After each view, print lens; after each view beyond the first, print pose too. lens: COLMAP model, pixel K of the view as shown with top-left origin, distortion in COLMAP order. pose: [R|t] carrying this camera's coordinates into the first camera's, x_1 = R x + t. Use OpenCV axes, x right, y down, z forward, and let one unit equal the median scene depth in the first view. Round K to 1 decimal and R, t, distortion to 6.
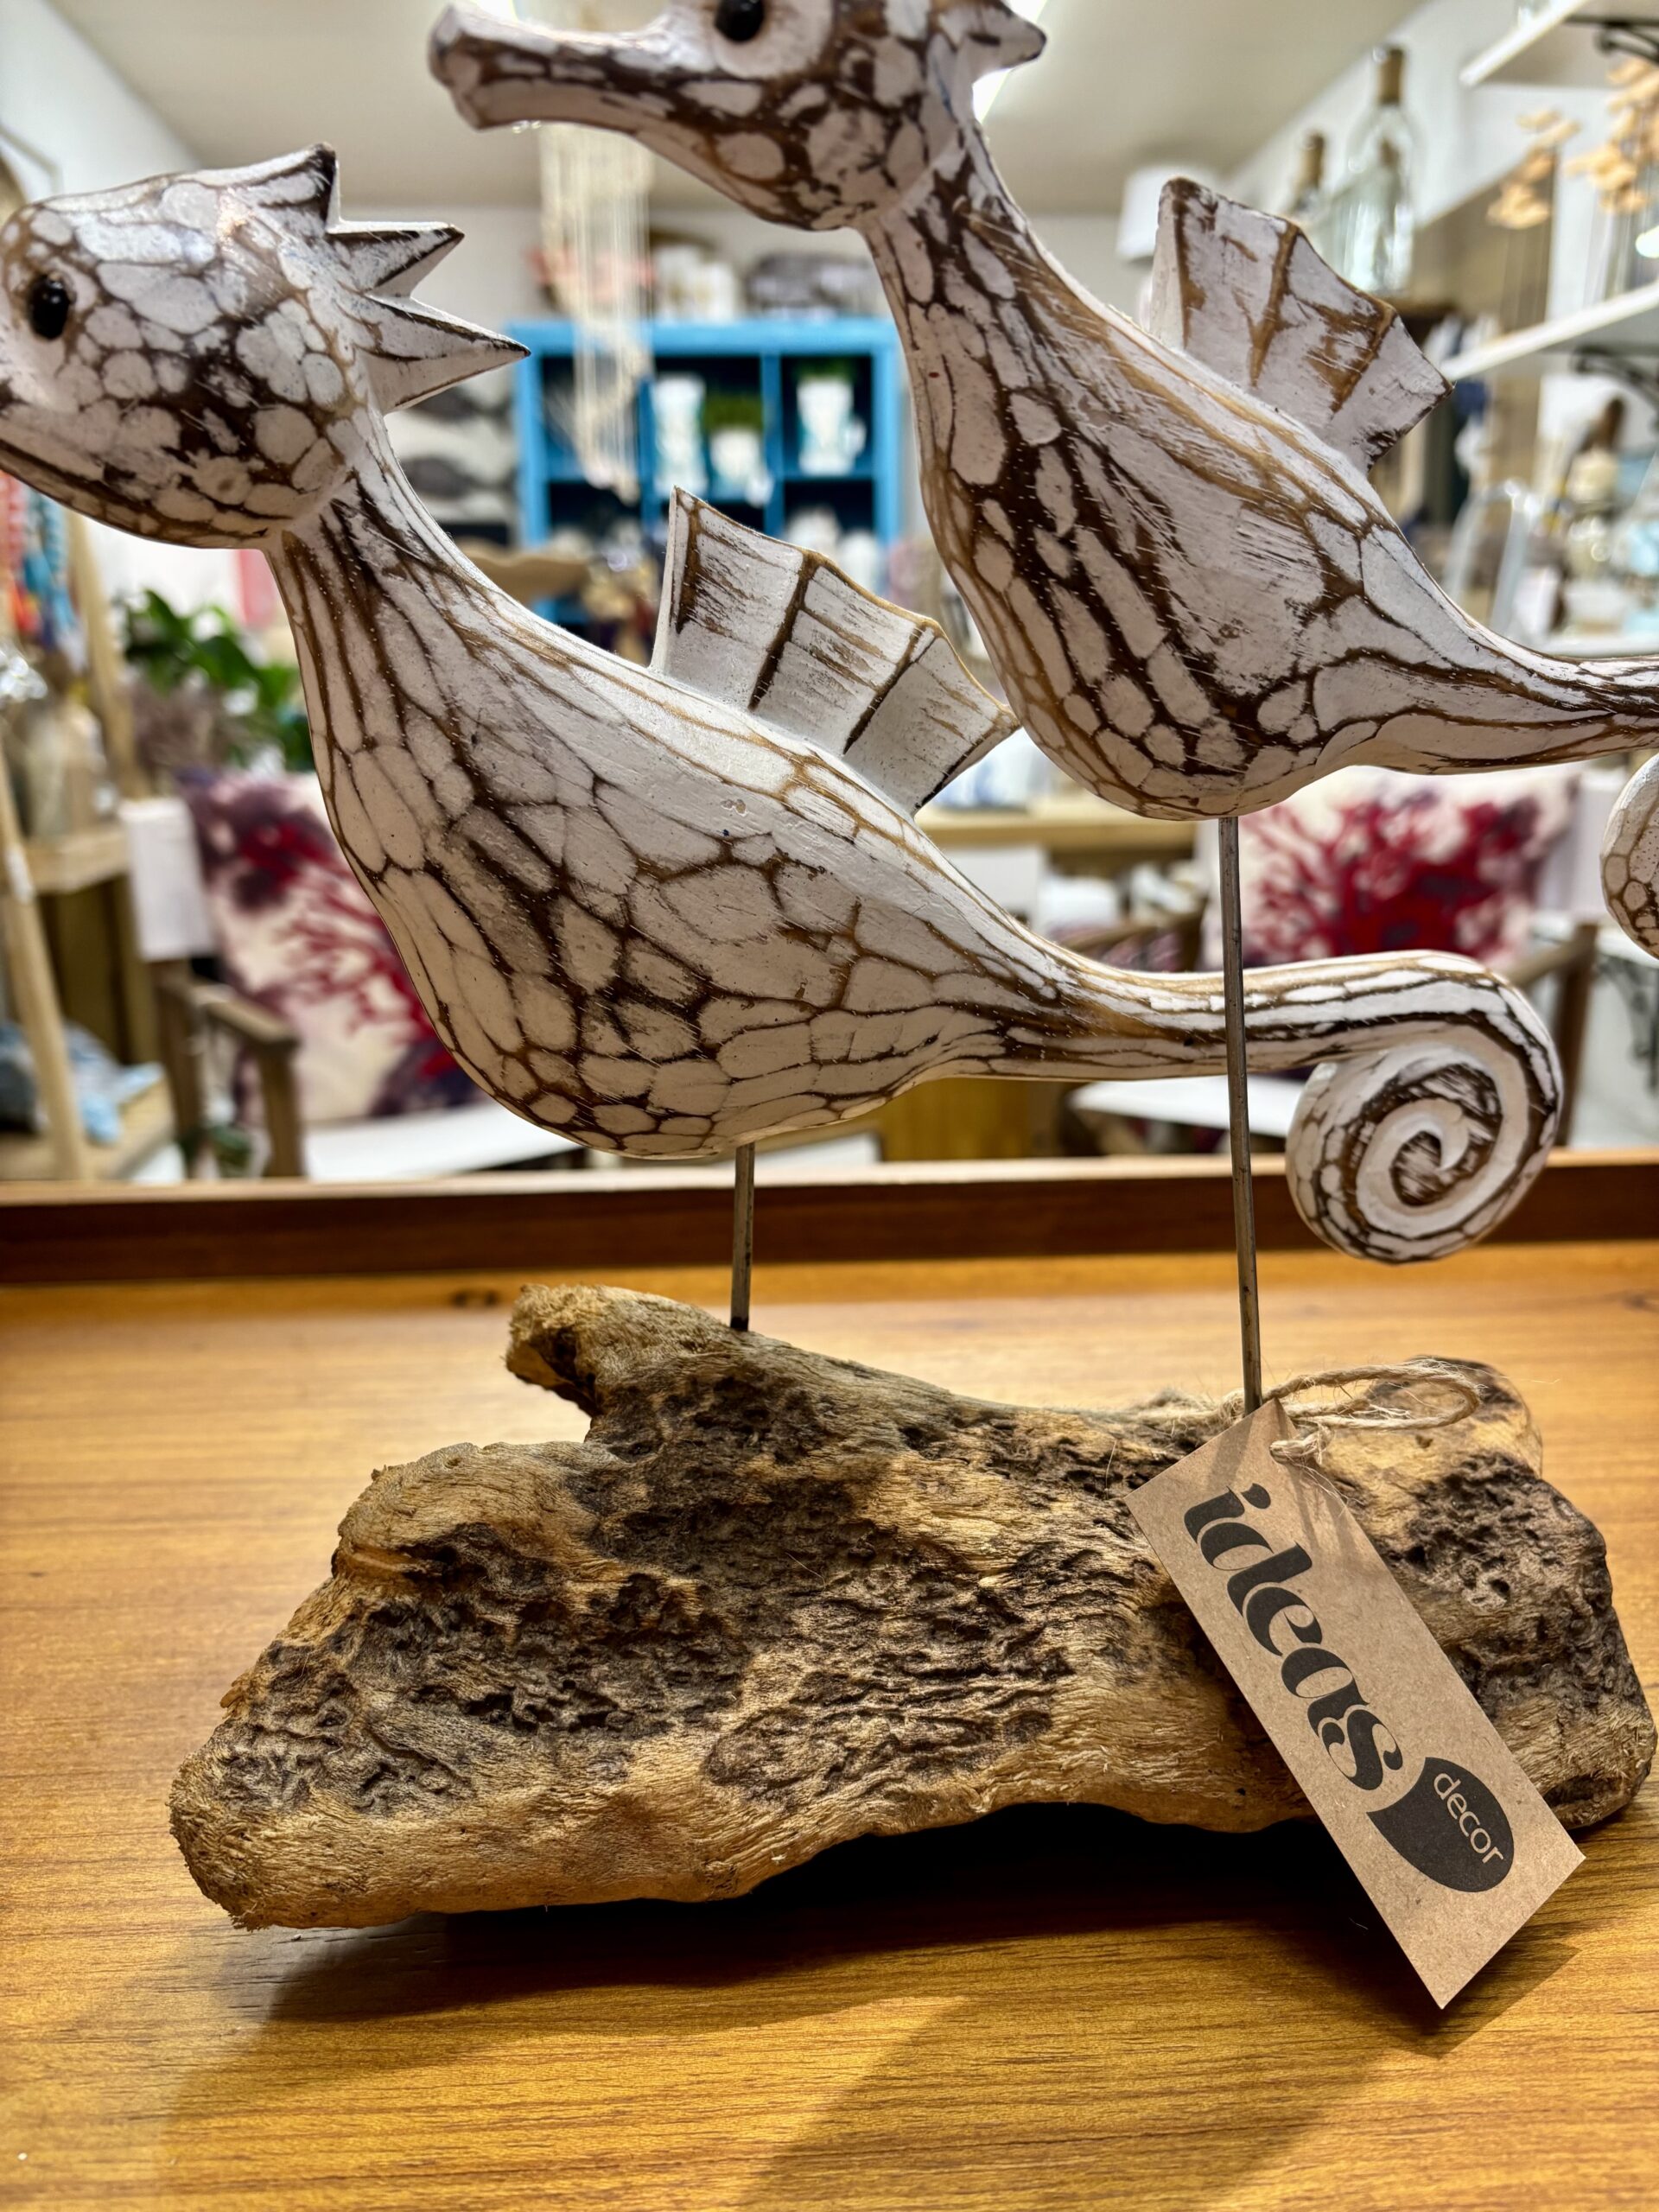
lens RADIAL K [[1693.9, 0, 826.0], [0, 1693.9, 1106.9], [0, 0, 1]] dist [0.043190, -0.087190]
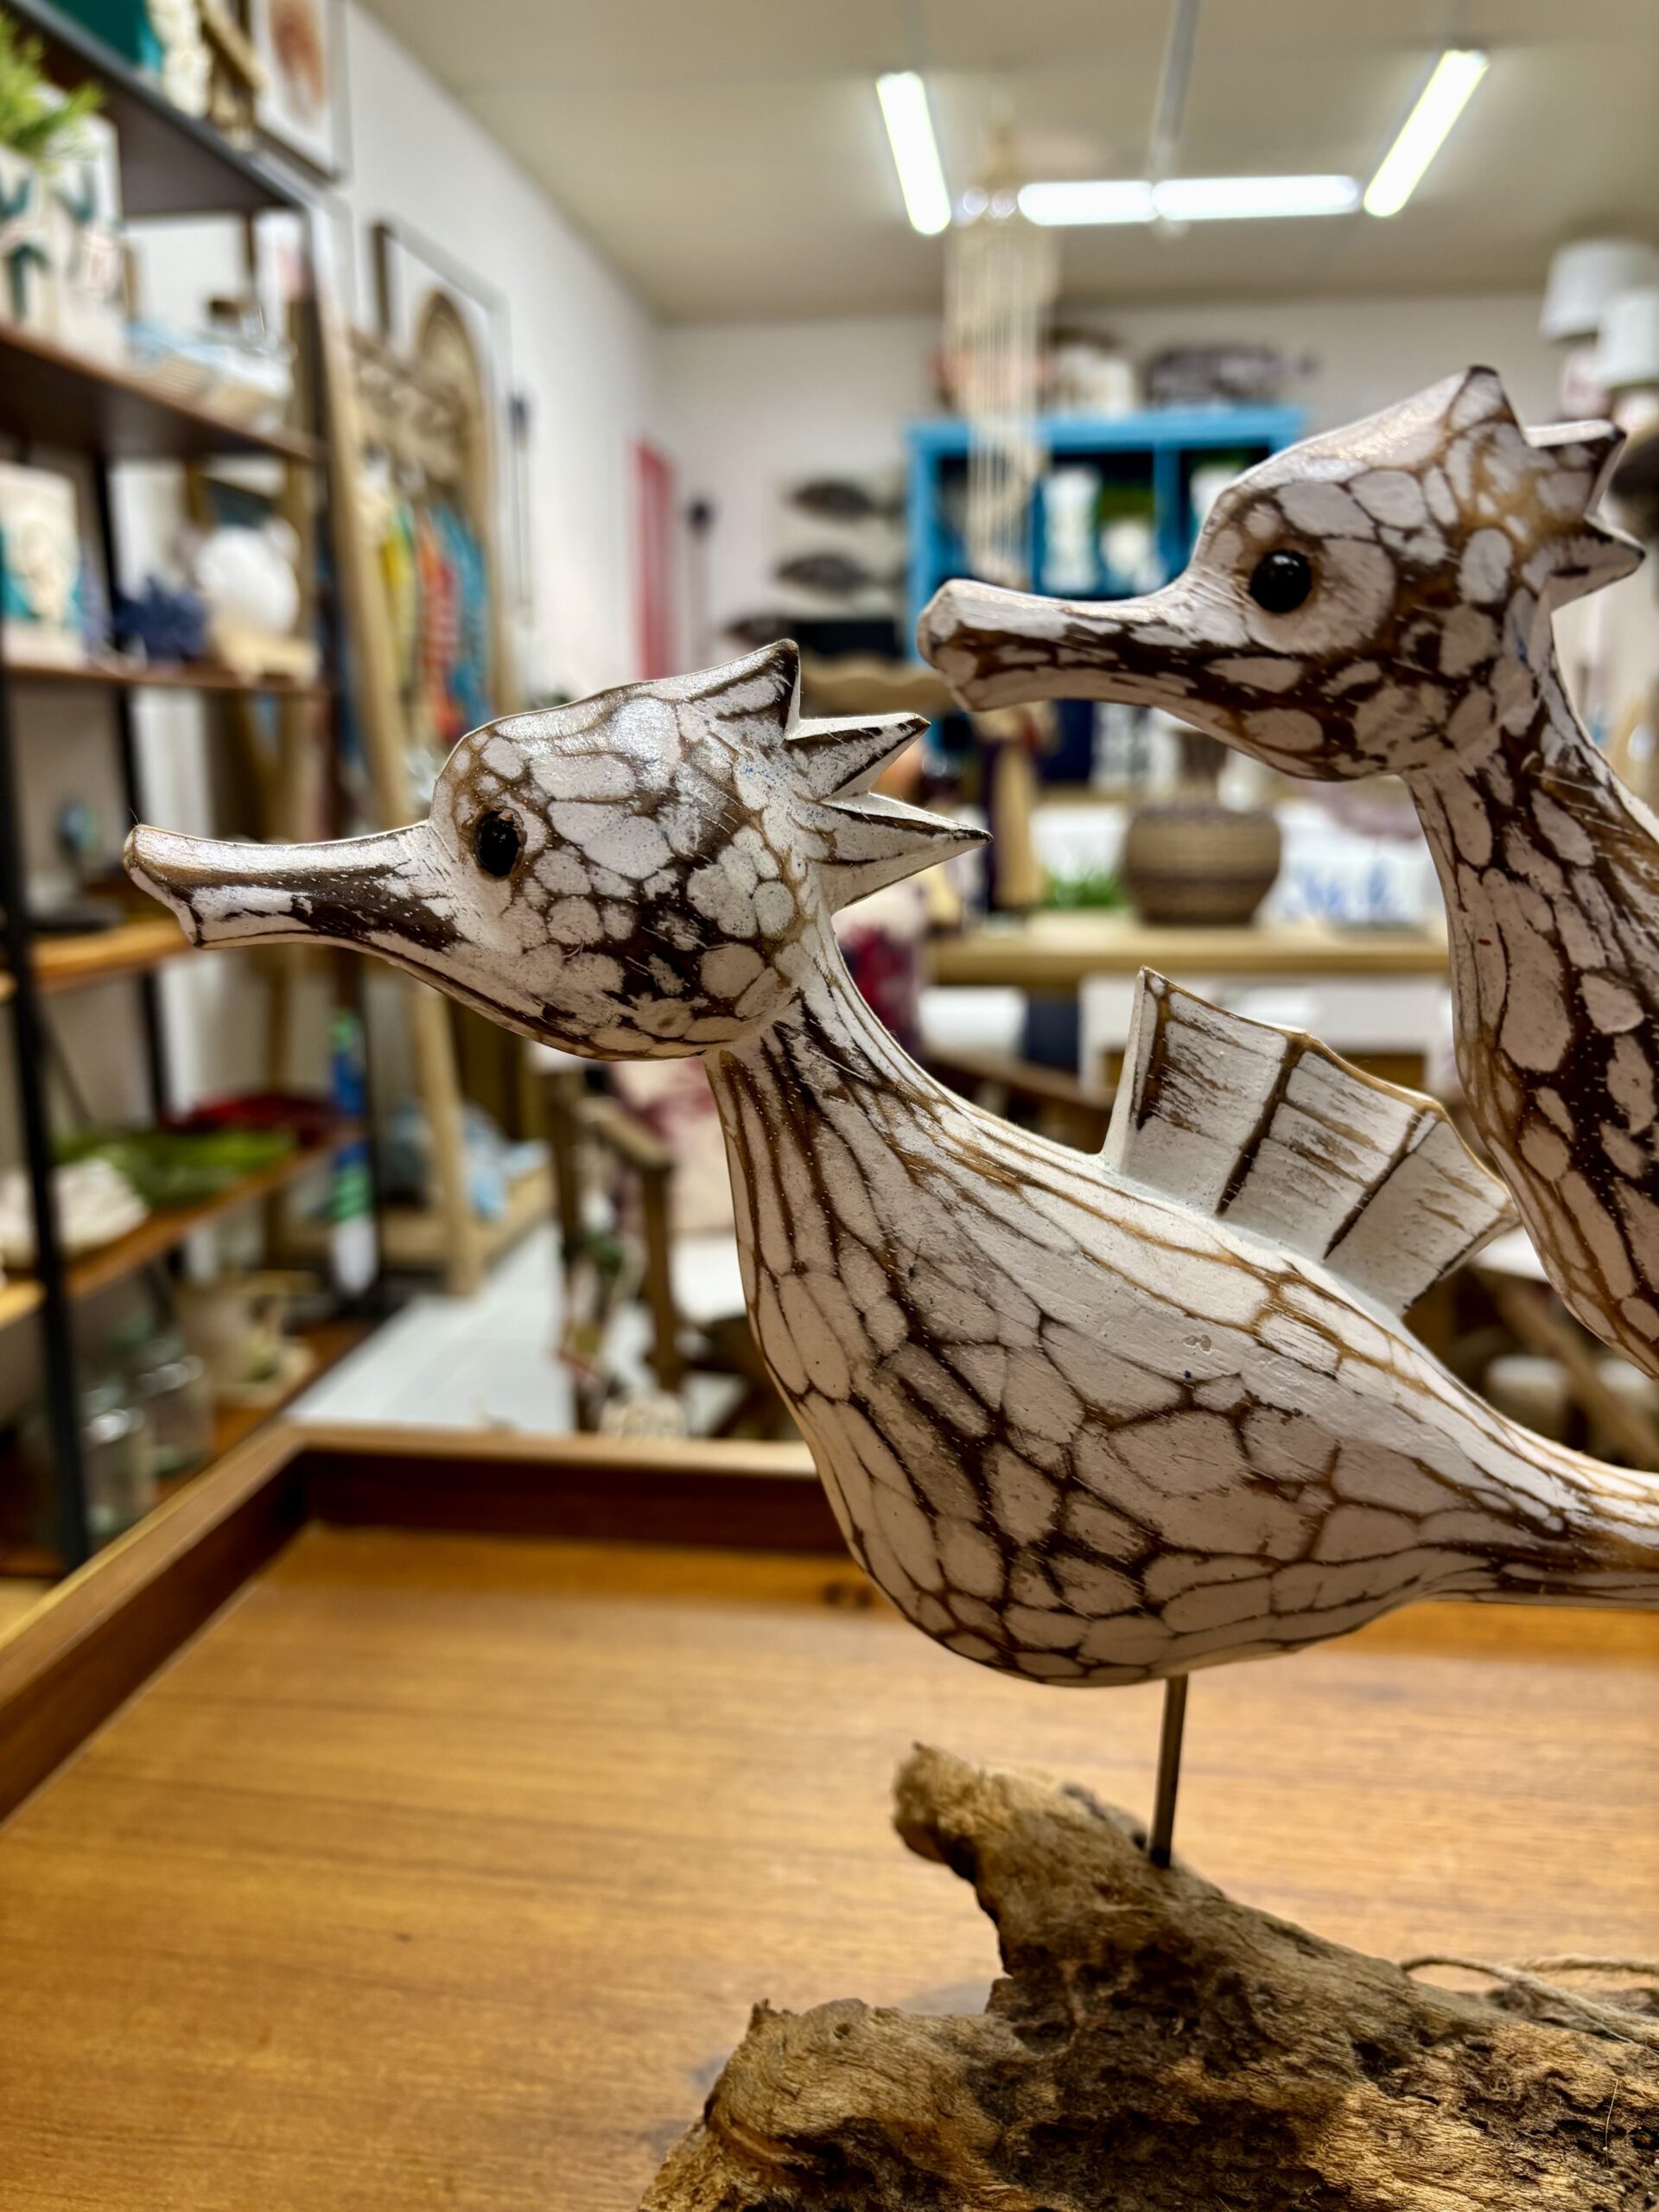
lens RADIAL K [[1723.8, 0, 830.8], [0, 1723.8, 1105.8], [0, 0, 1]] dist [0.011965, -0.042810]
pose [[0.978520, 0.044023, -0.201397, -0.066167], [-0.051330, 0.998194, -0.031198, -0.263694], [0.199660, 0.040866, 0.979013, 0.090087]]
